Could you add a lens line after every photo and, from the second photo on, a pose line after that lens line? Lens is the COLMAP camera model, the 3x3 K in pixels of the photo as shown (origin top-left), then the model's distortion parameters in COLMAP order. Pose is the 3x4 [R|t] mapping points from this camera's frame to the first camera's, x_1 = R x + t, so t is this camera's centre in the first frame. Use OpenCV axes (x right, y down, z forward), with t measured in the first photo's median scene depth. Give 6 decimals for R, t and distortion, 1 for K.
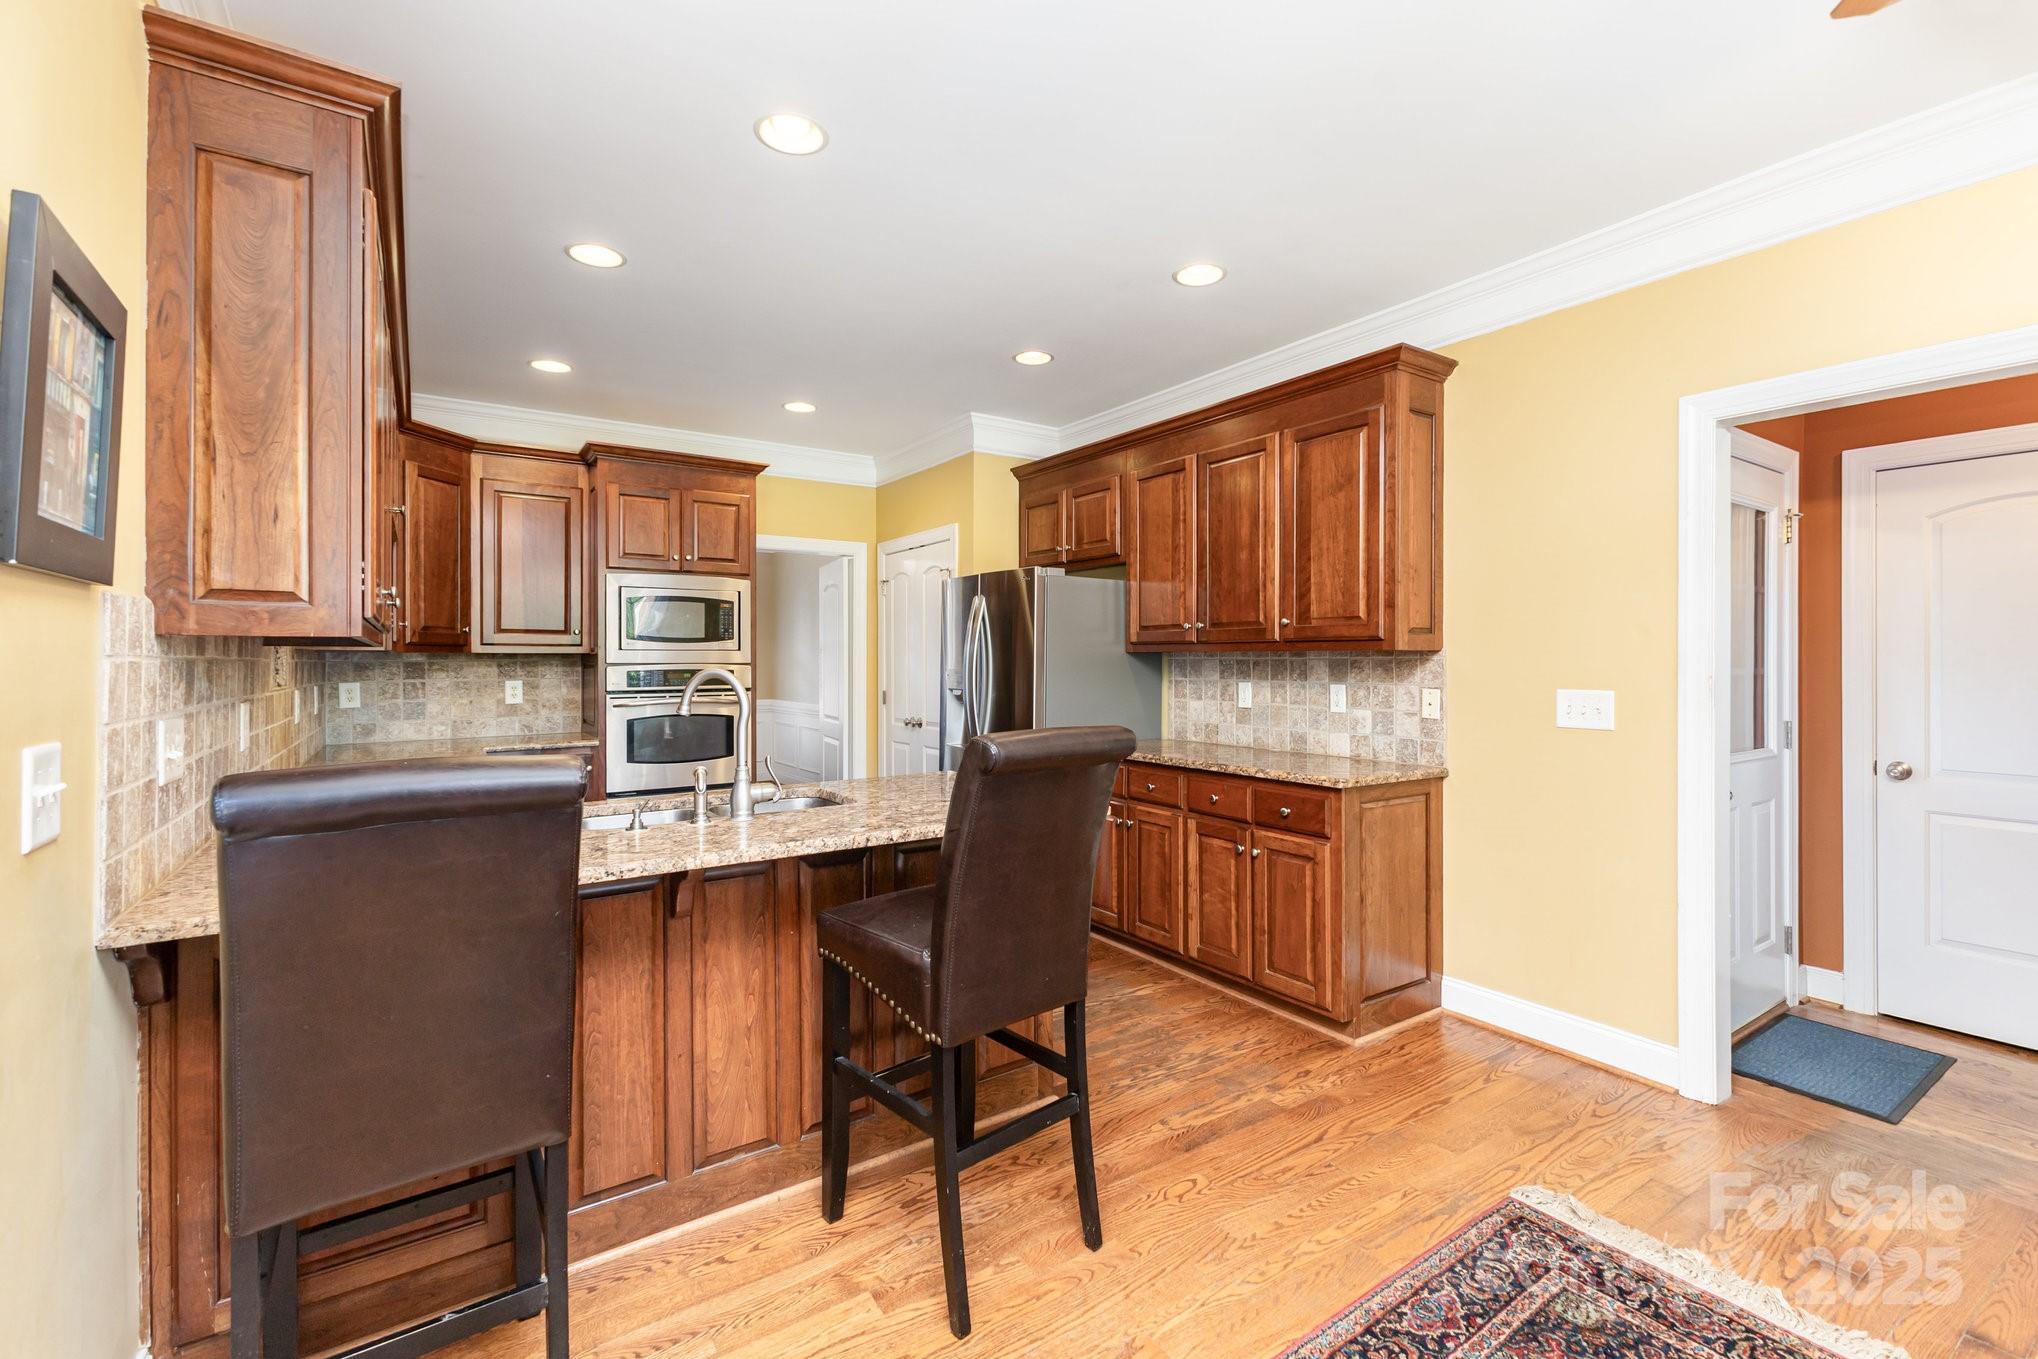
lens RADIAL K [[883.3, 0, 1026.0], [0, 883.3, 659.6], [0, 0, 1]] dist [0.008854, -0.000258]
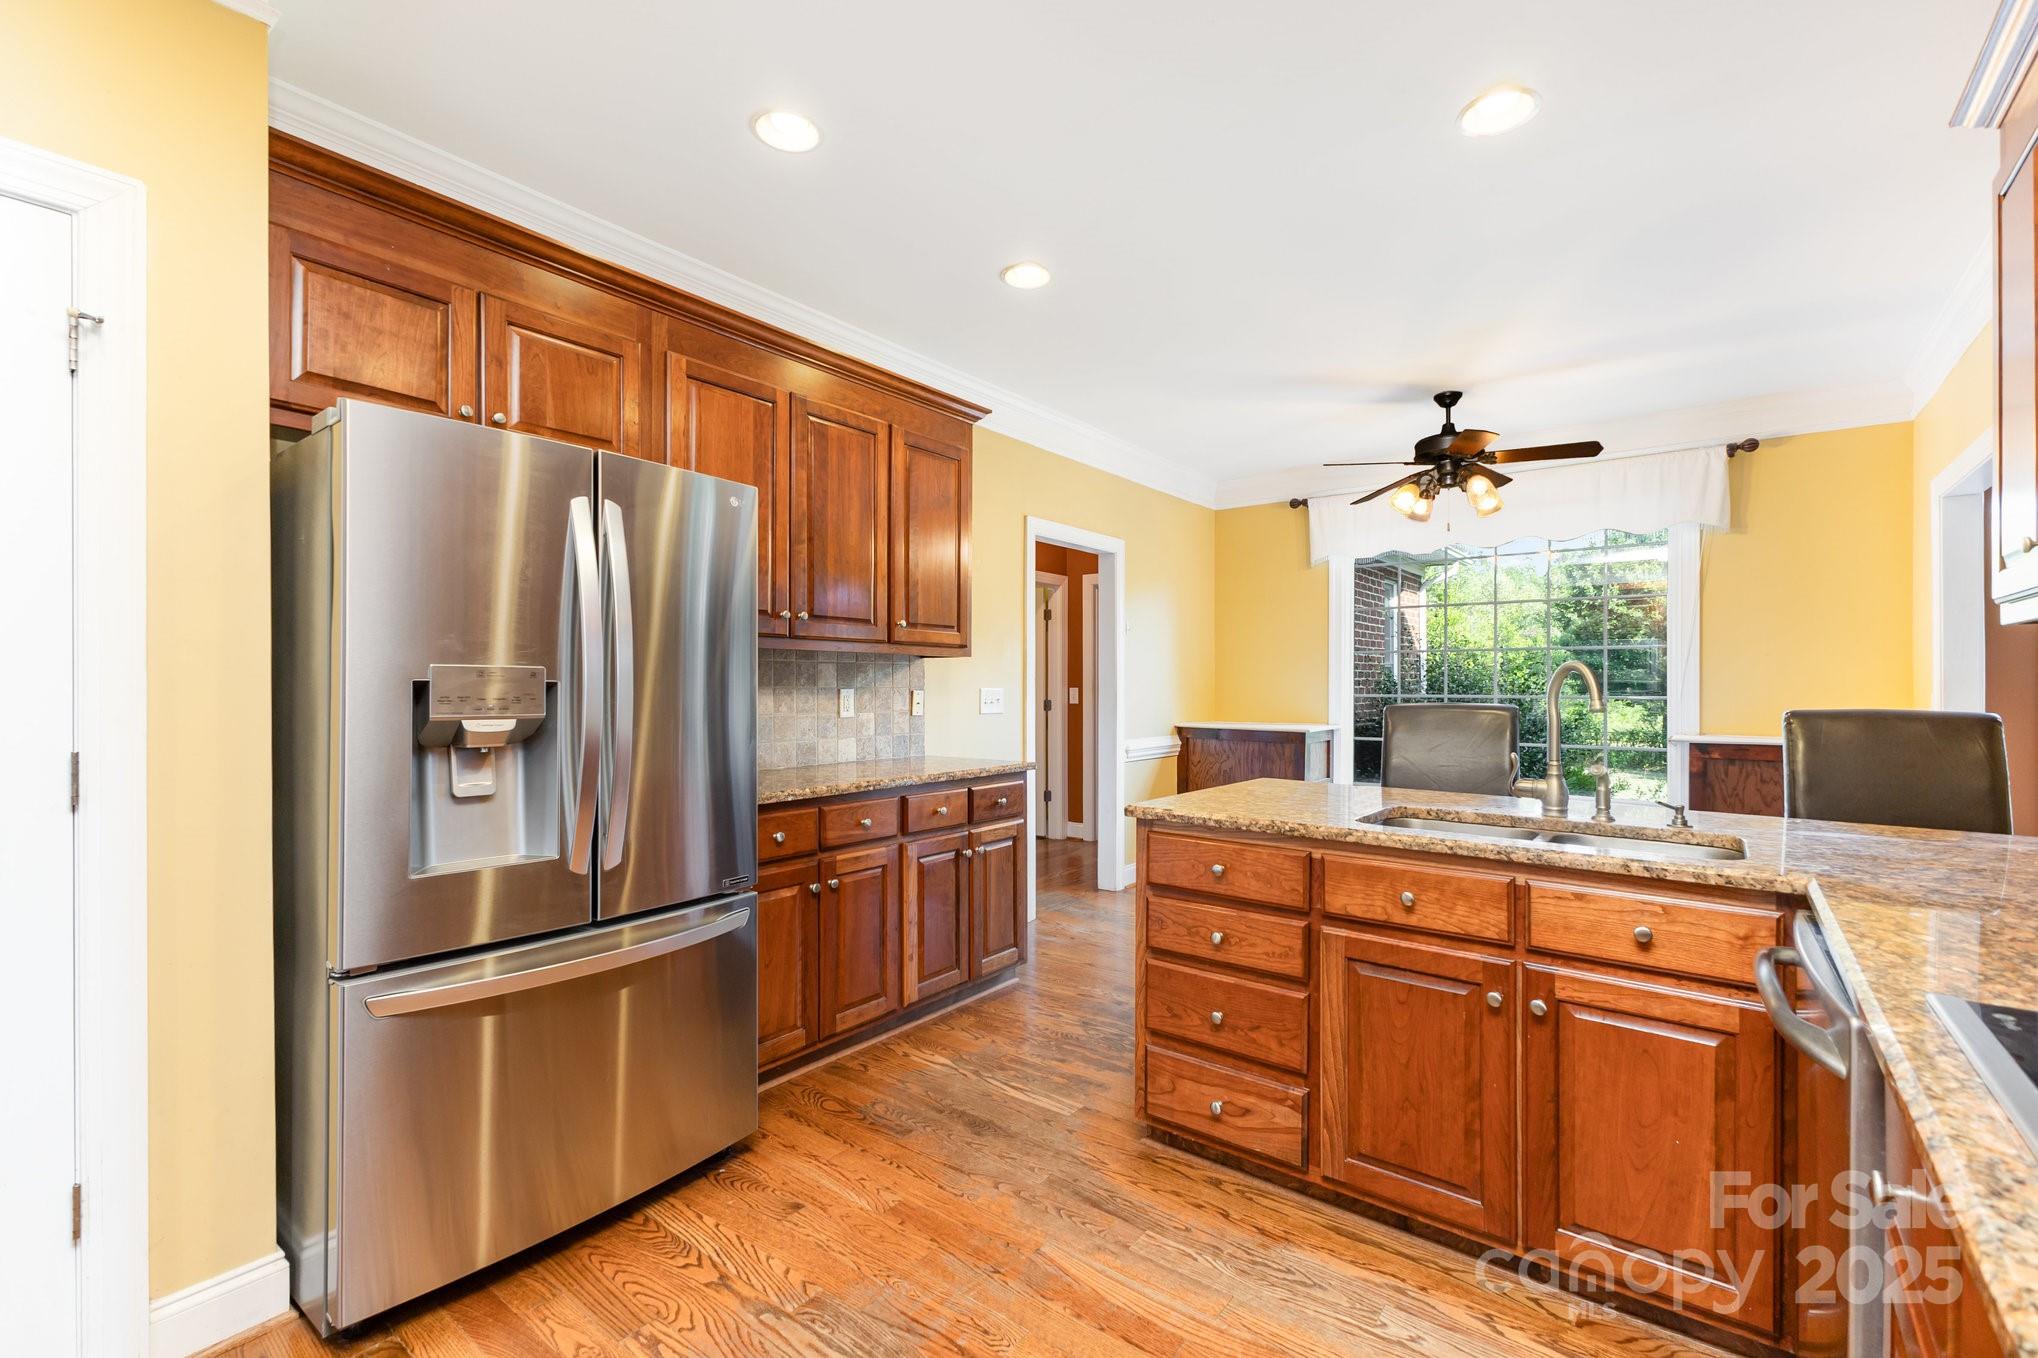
lens RADIAL K [[887.4, 0, 1025.4], [0, 887.4, 684.6], [0, 0, 1]] dist [0.010270, -0.000011]
pose [[-0.312739, -0.001977, 0.949837, -0.753660], [-0.002573, 0.999996, 0.001235, 0.024499], [-0.949836, -0.002057, -0.312742, 1.301639]]
